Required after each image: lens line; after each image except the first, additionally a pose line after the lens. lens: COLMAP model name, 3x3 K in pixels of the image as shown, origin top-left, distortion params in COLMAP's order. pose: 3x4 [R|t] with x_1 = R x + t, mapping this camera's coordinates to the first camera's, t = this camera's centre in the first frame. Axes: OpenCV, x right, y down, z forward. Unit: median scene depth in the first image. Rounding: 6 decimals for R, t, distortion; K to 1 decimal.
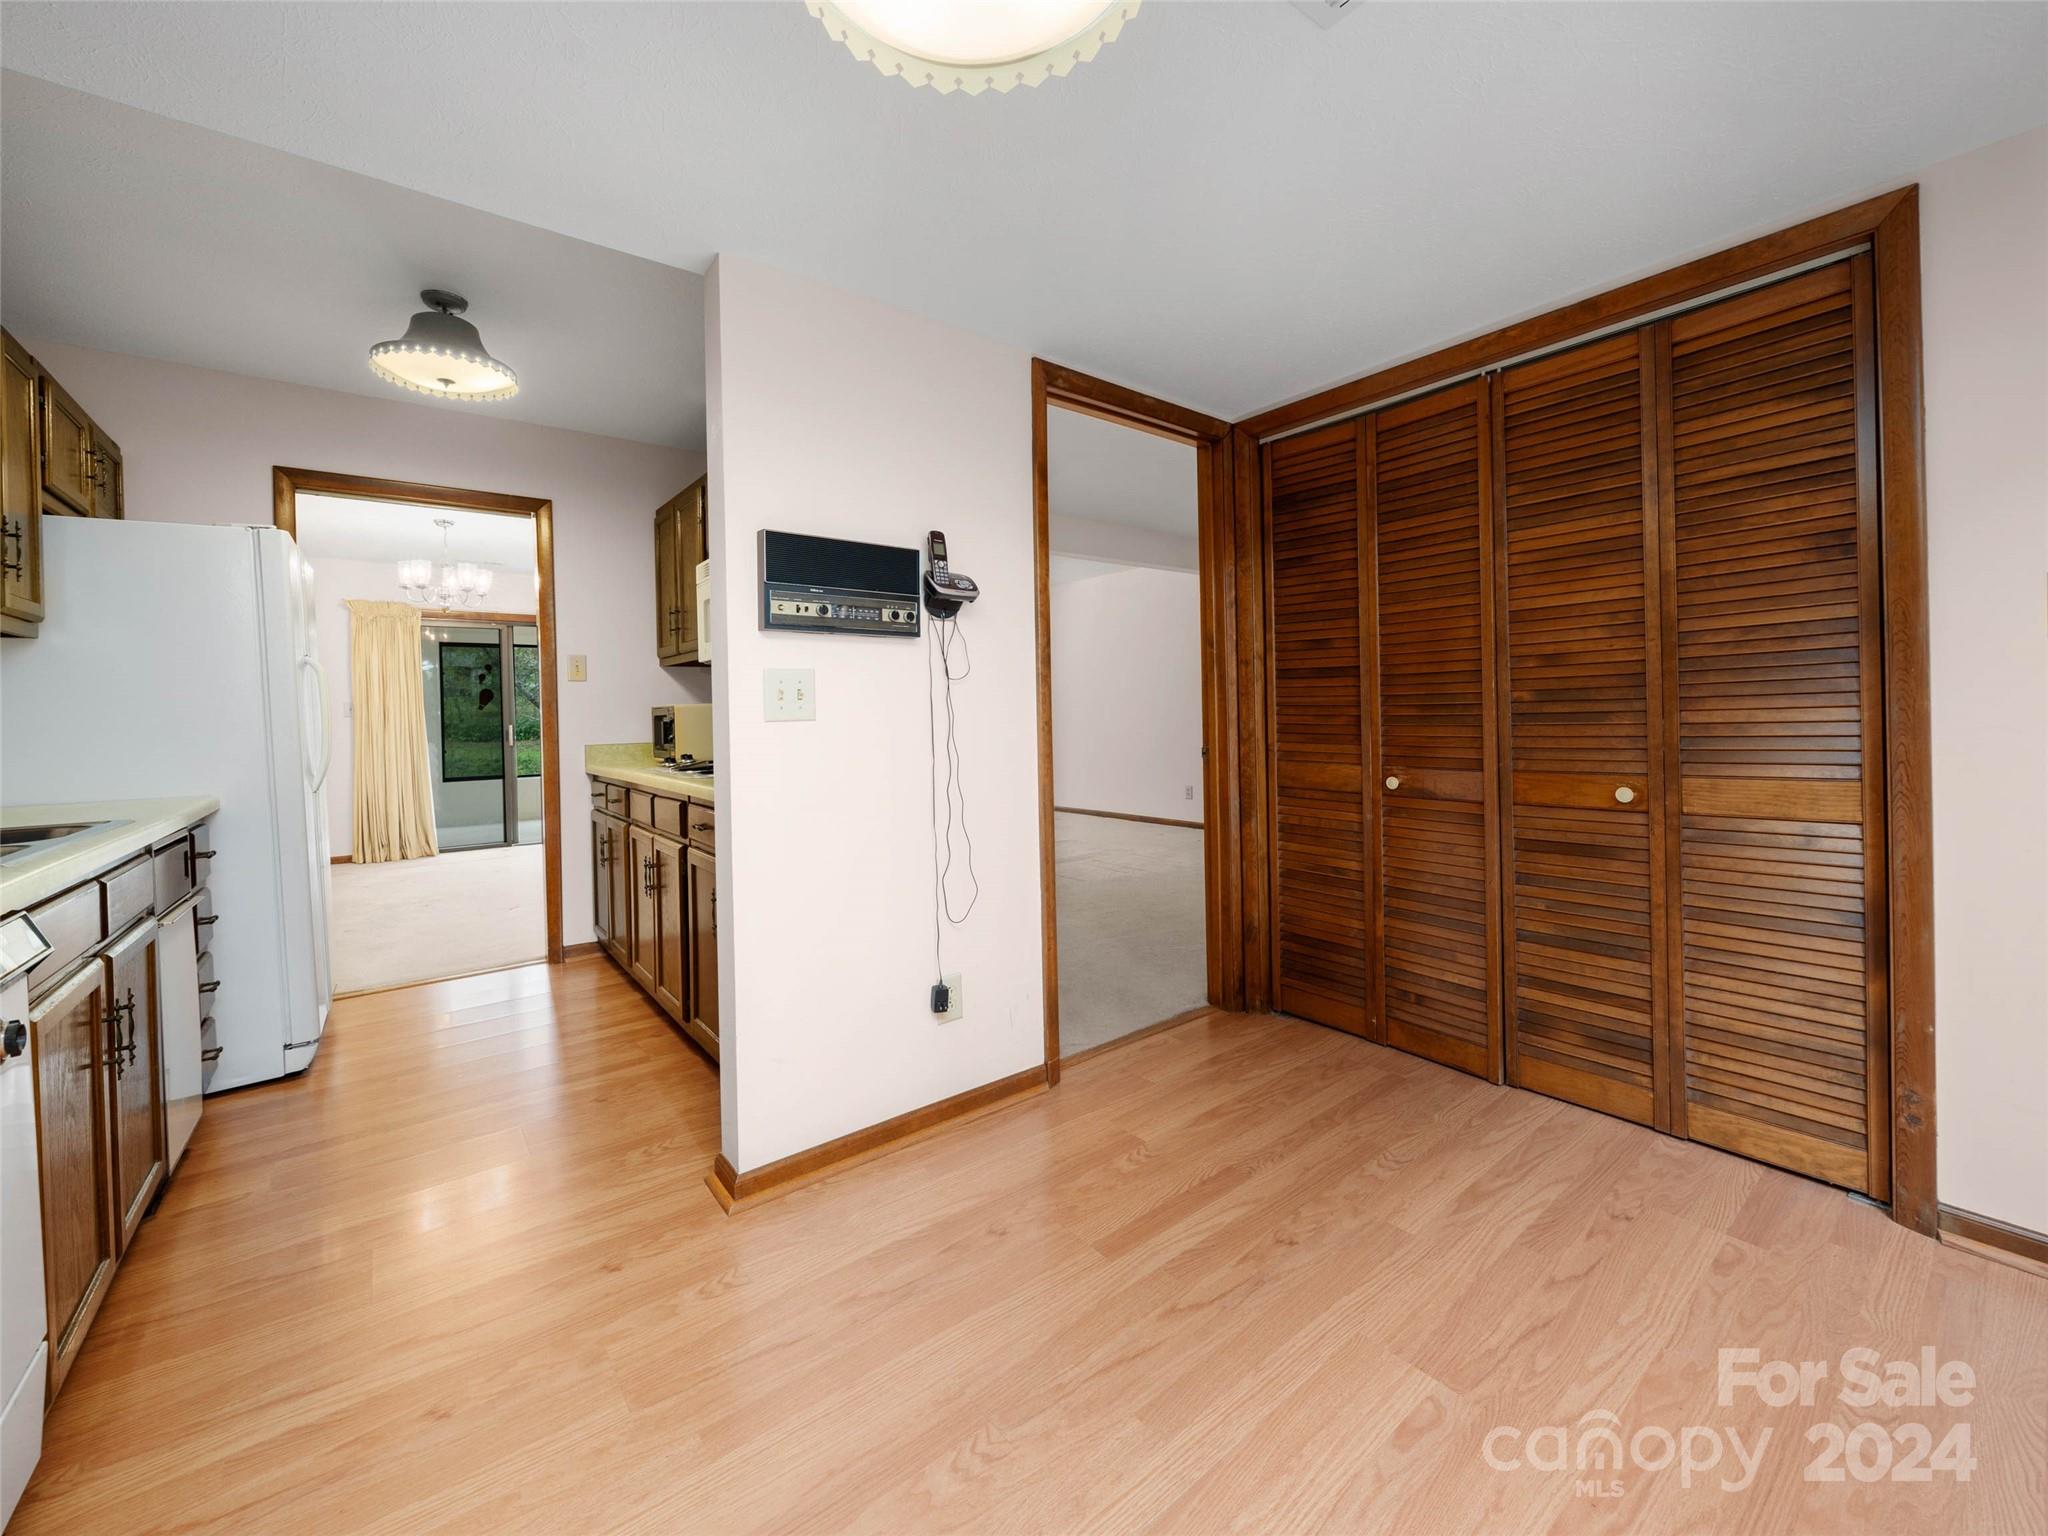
lens RADIAL K [[815.3, 0, 1018.8], [0, 815.3, 719.8], [0, 0, 1]] dist [-0.002599, -0.000508]
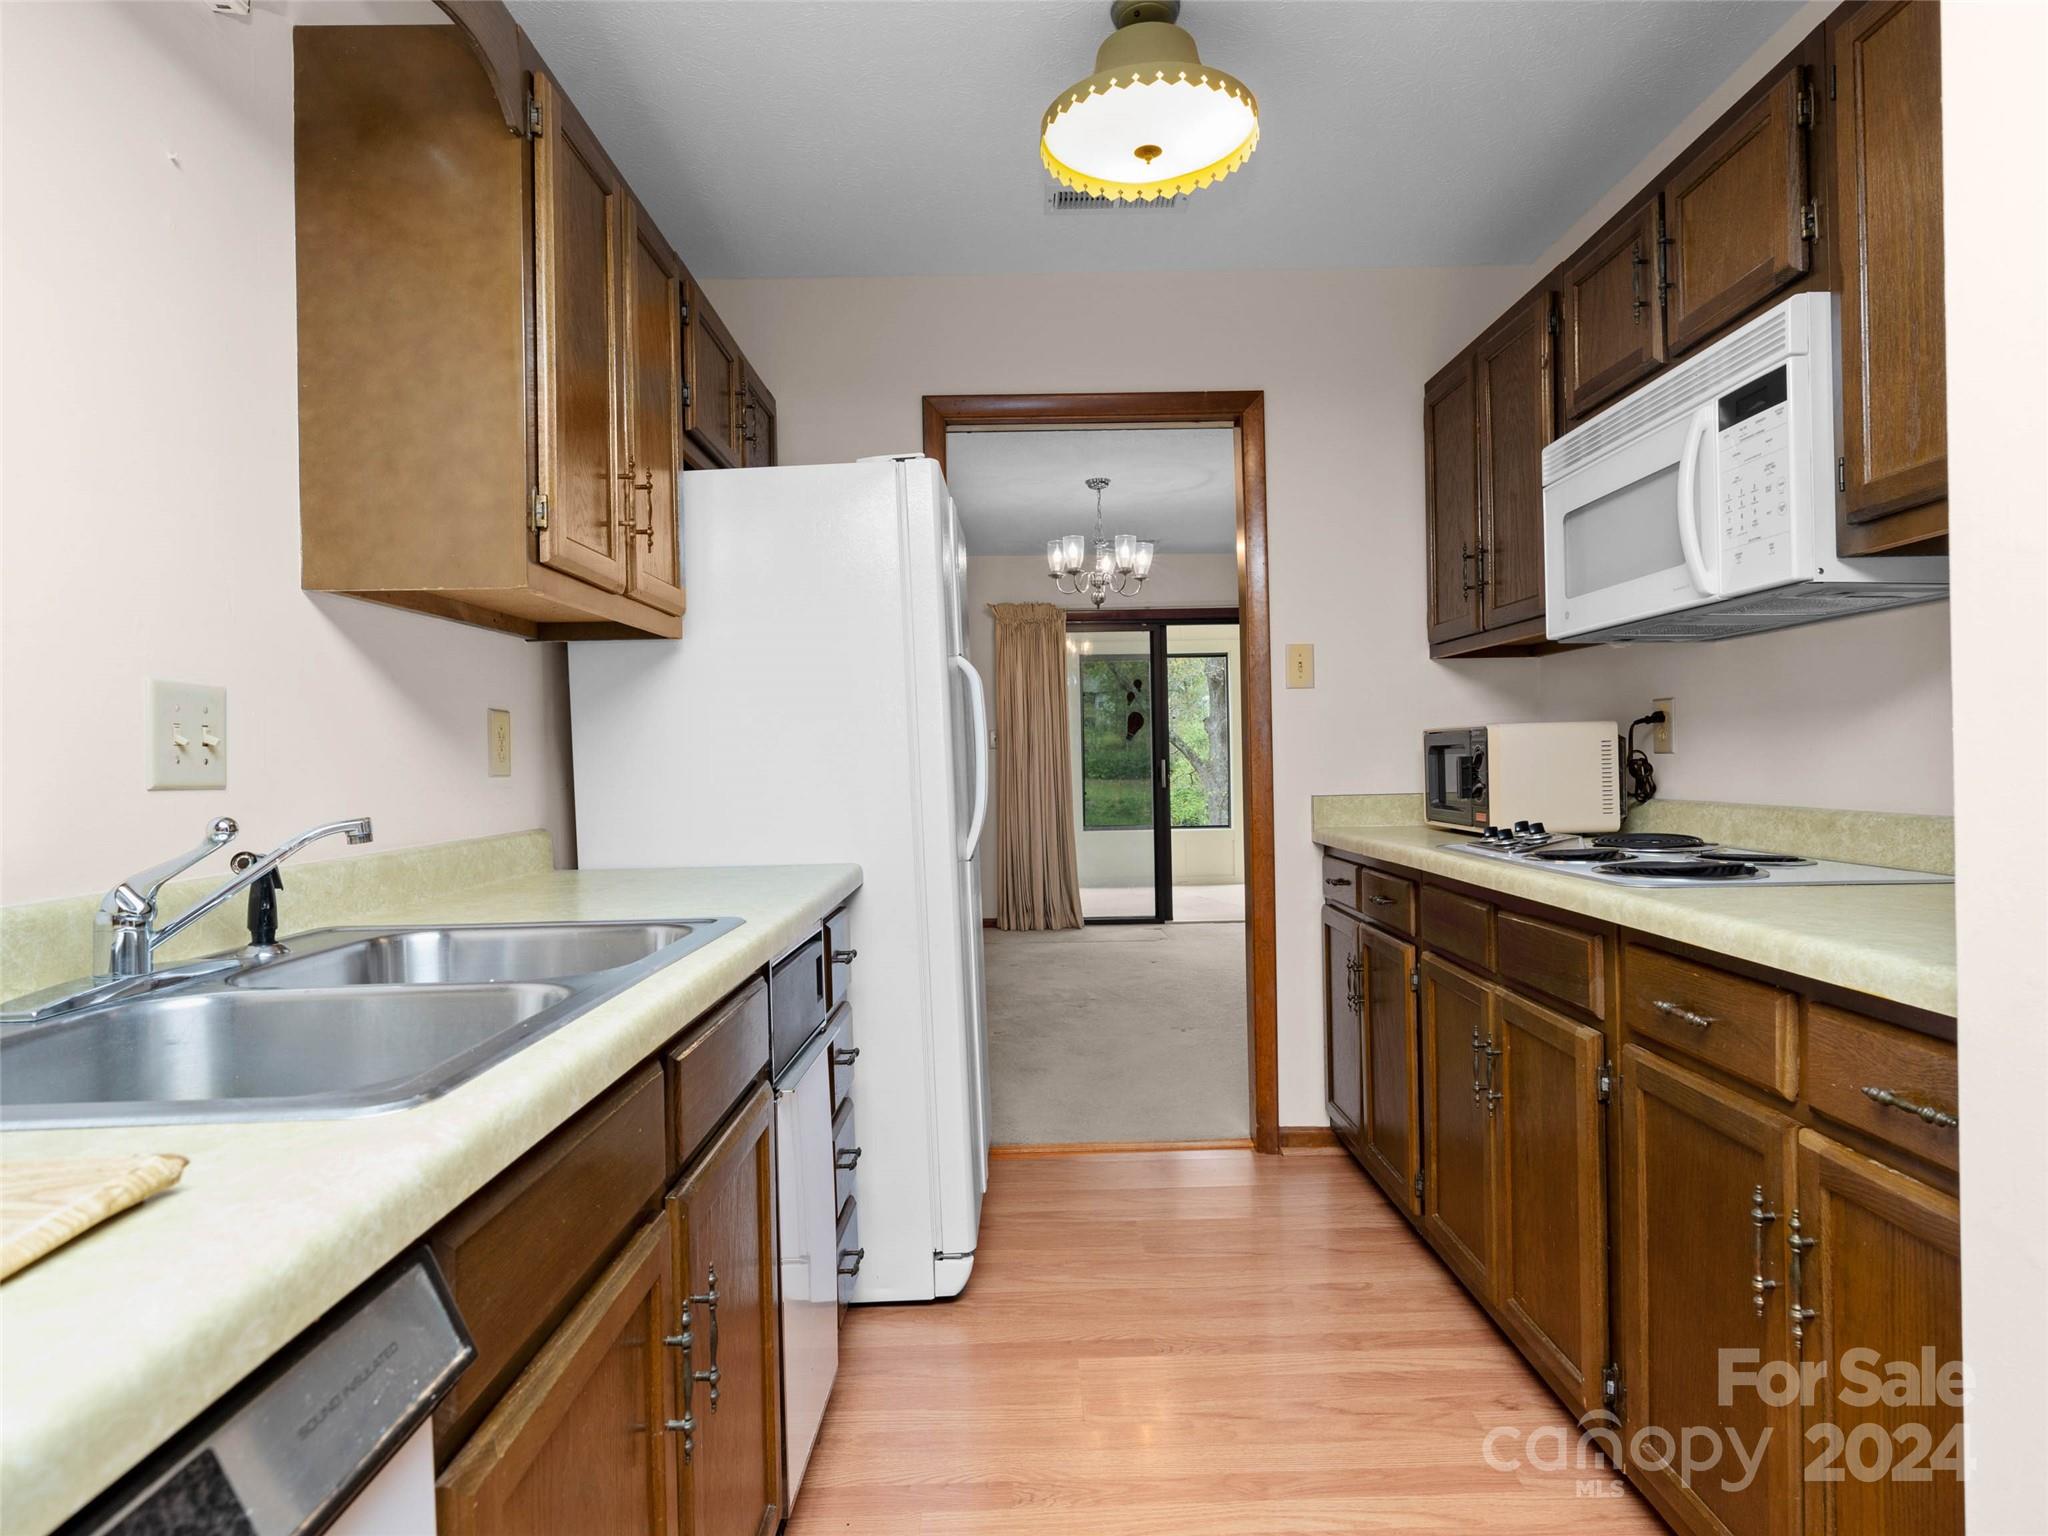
lens RADIAL K [[1013.1, 0, 1024.0], [0, 1013.1, 768.0], [0, 0, 1]] dist [0.012691, -0.000011]
pose [[0.798230, 0.011814, -0.602237, -0.391247], [-0.002881, 0.999871, 0.015796, 0.000159], [0.602346, -0.010874, 0.798161, 0.433288]]
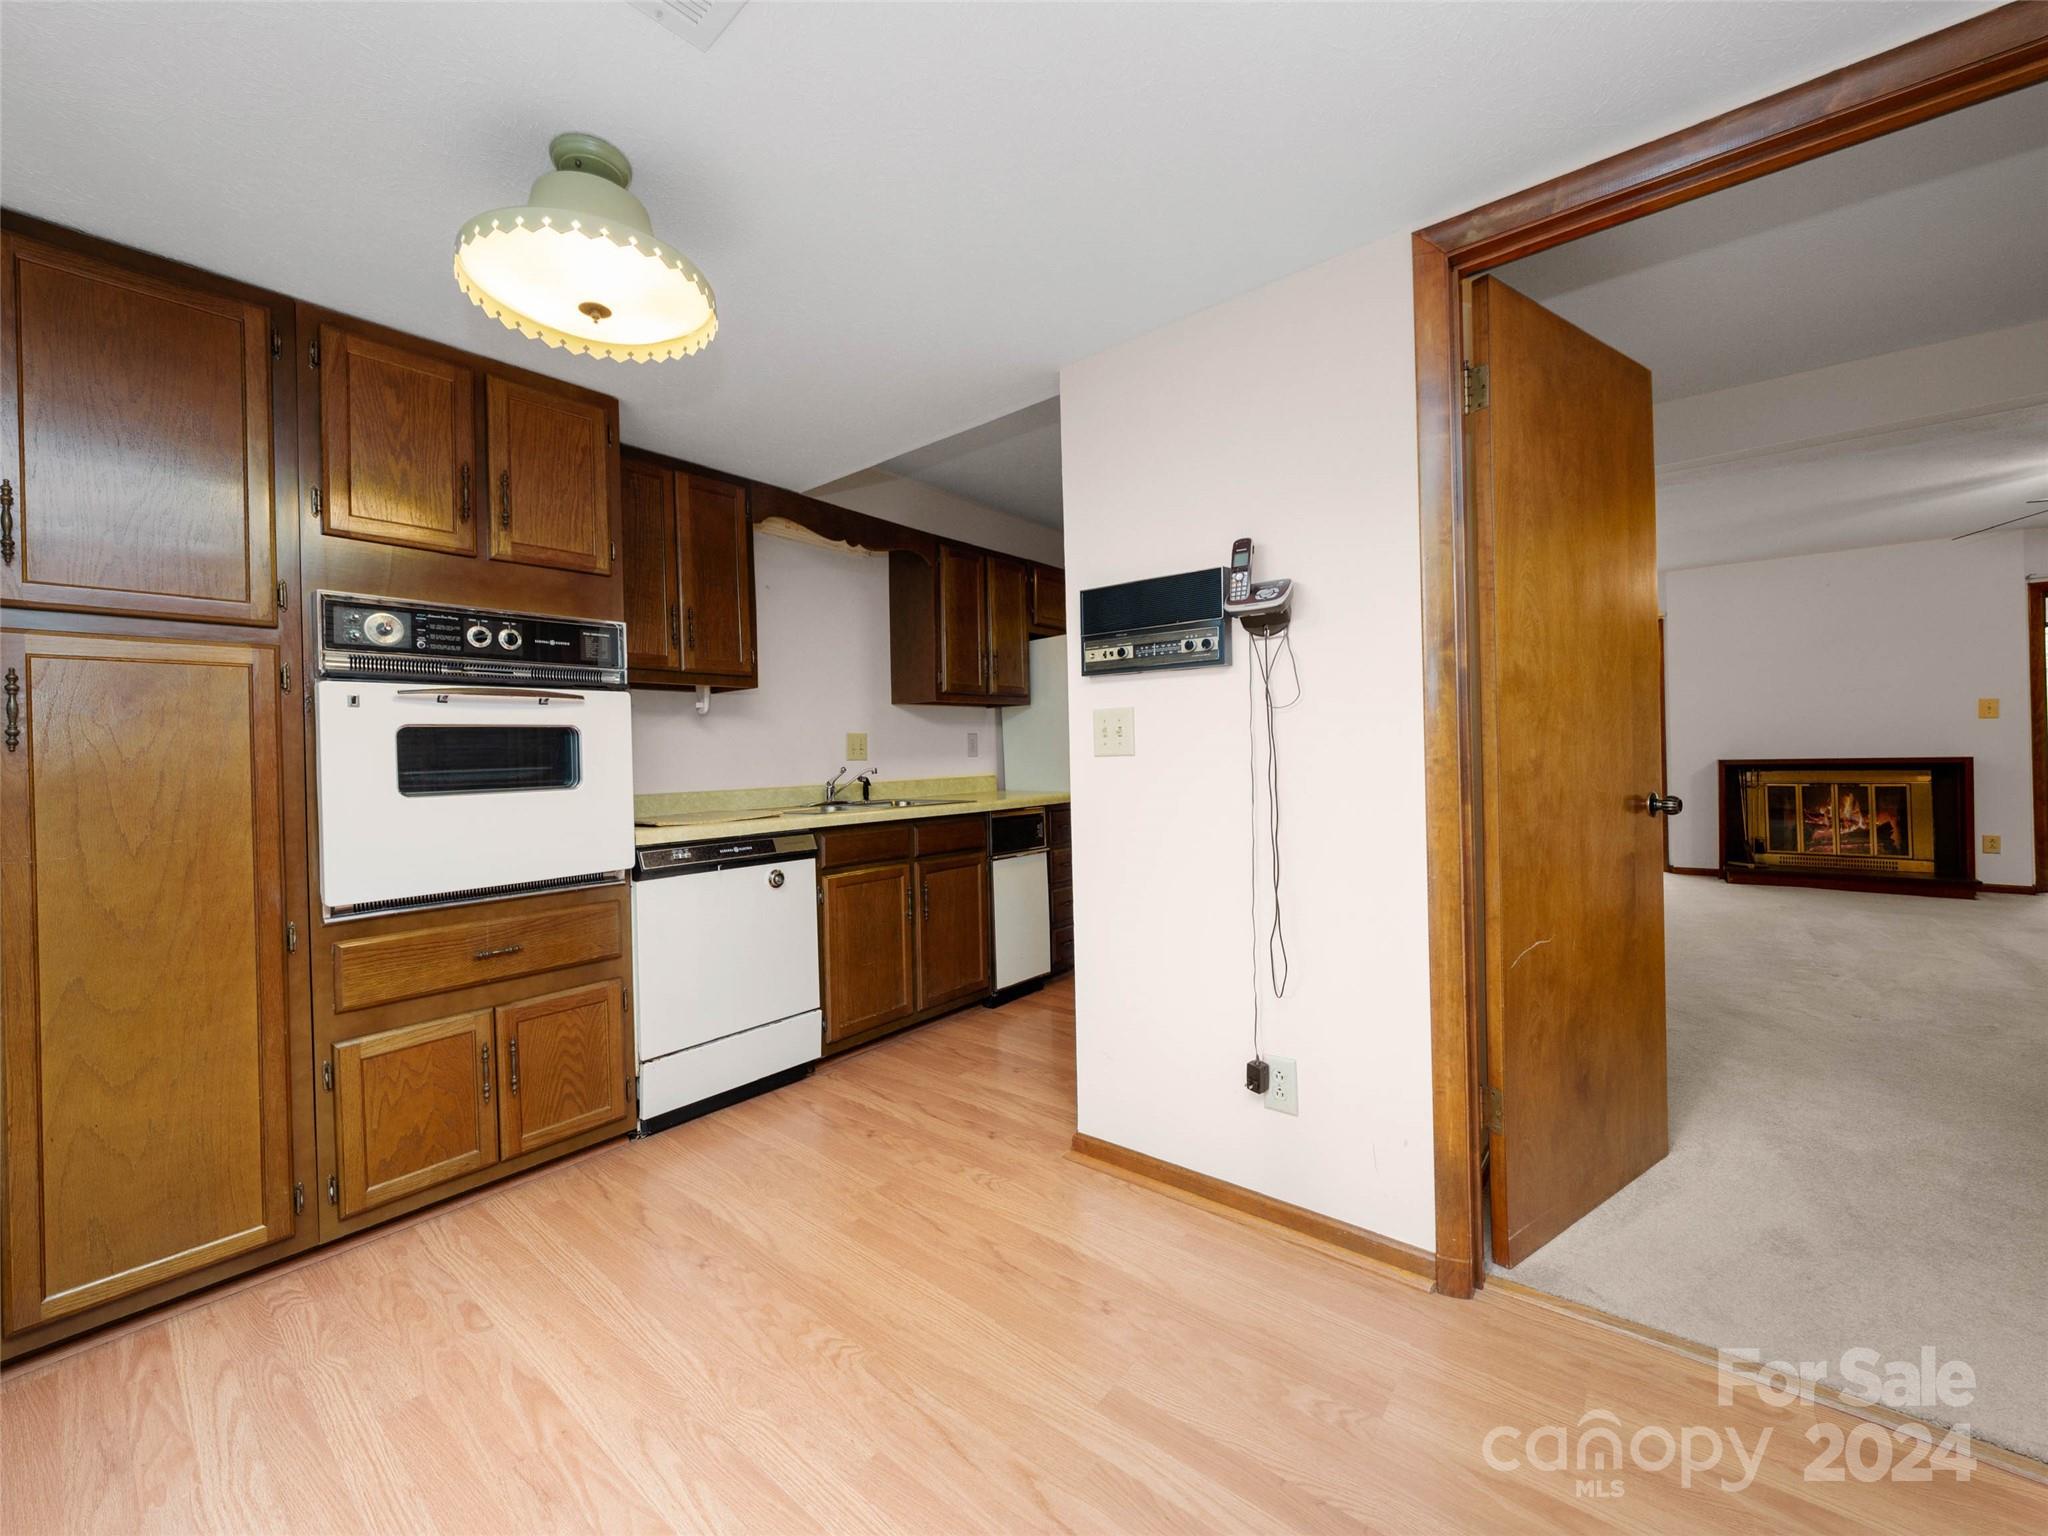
lens RADIAL K [[805.7, 0, 1027.0], [0, 805.7, 752.9], [0, 0, 1]] dist [-0.001555, -0.000235]
pose [[0.227809, 0.017054, -0.973557, 0.678633], [0.009511, 0.999760, 0.019738, -0.022443], [0.973659, -0.013756, 0.227592, 0.568573]]
